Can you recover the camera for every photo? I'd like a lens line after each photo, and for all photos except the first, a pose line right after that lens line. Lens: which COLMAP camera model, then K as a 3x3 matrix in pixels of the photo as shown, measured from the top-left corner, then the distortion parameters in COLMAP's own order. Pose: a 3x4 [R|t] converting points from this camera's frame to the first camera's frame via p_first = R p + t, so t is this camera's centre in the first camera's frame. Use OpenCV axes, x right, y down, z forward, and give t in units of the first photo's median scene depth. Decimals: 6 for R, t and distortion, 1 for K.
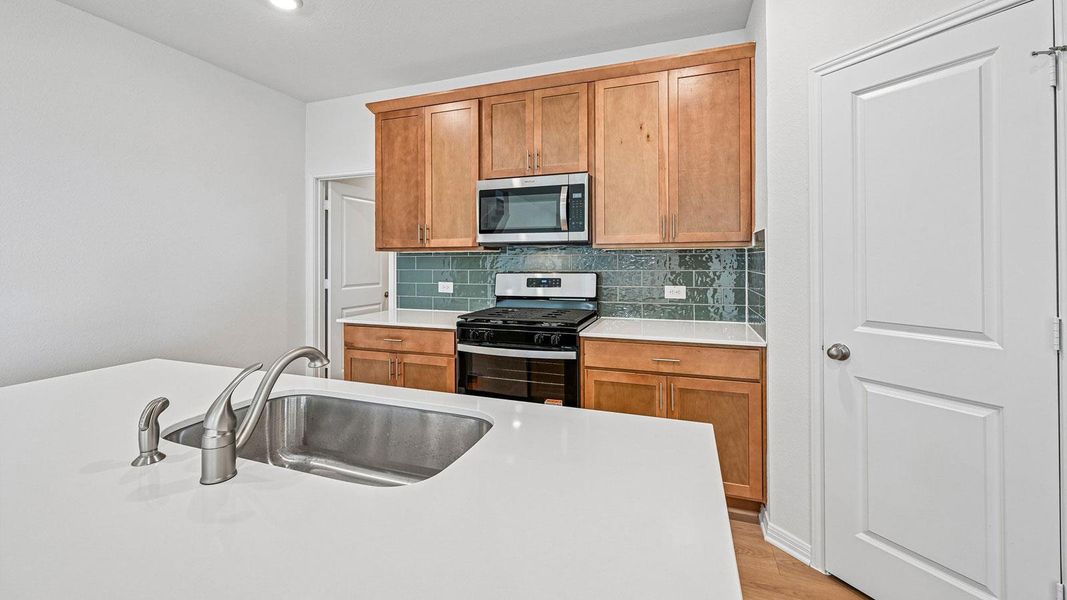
lens RADIAL K [[419.3, 0, 533.7], [0, 419.3, 258.1], [0, 0, 1]] dist [-0.000643, 0.000408]
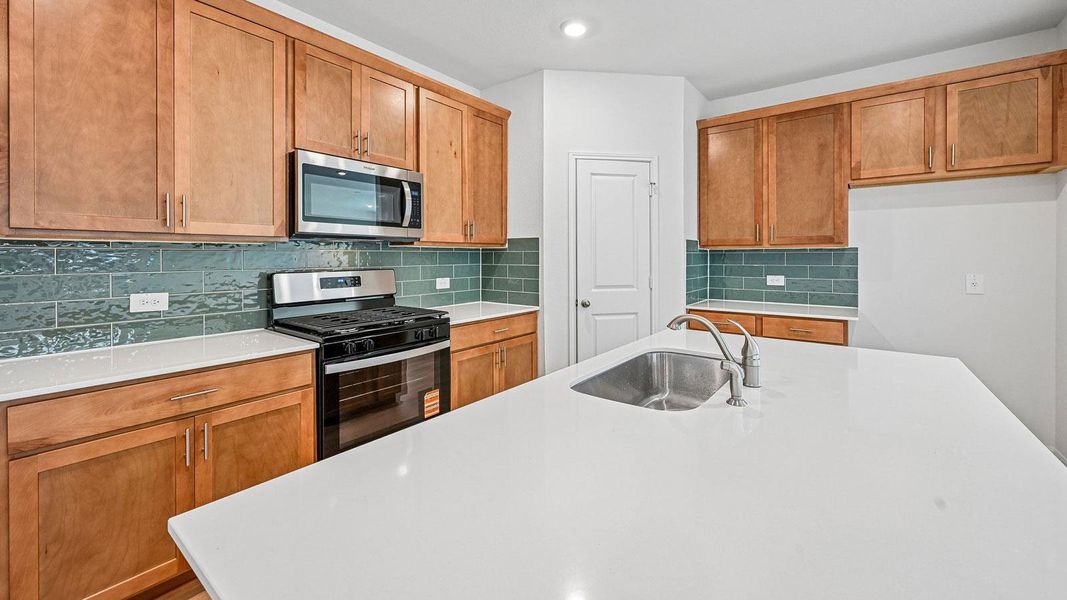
lens RADIAL K [[419.3, 0, 538.9], [0, 419.3, 257.0], [0, 0, 1]] dist [-0.000643, 0.000408]
pose [[0.299949, 0.003497, 0.953949, -0.692469], [-0.003279, 0.999991, -0.002634, 0.007659], [-0.953950, -0.002338, 0.299958, 0.354865]]
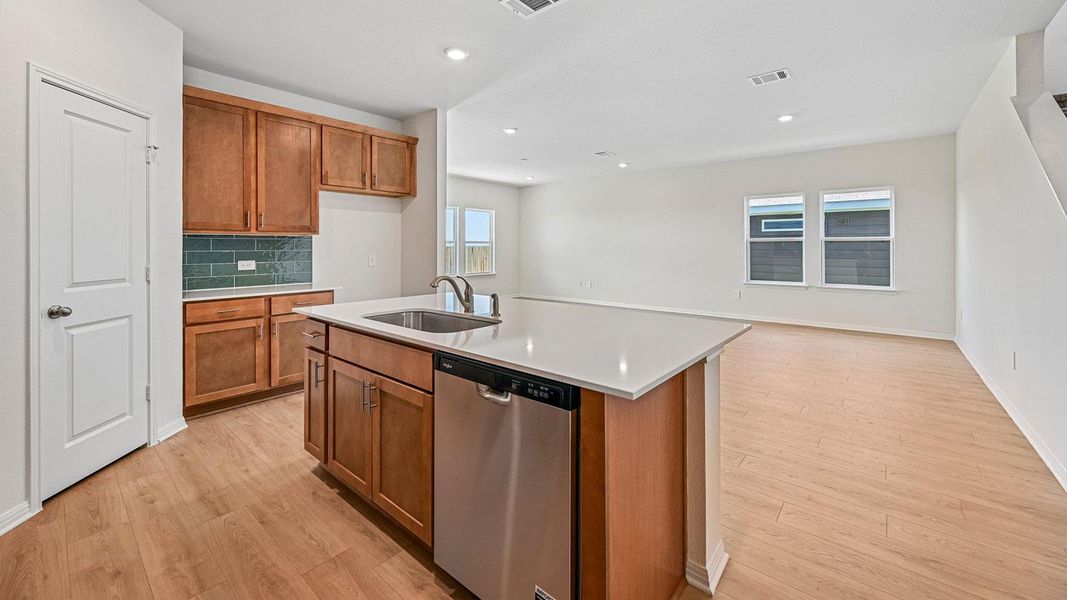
lens RADIAL K [[419.3, 0, 531.0], [0, 419.3, 243.1], [0, 0, 1]] dist [-0.000643, 0.000408]
pose [[-0.935550, 0.008466, 0.353094, -0.581823], [0.003497, 0.999886, -0.014707, 0.025018], [-0.353178, -0.012524, -0.935472, 0.961003]]
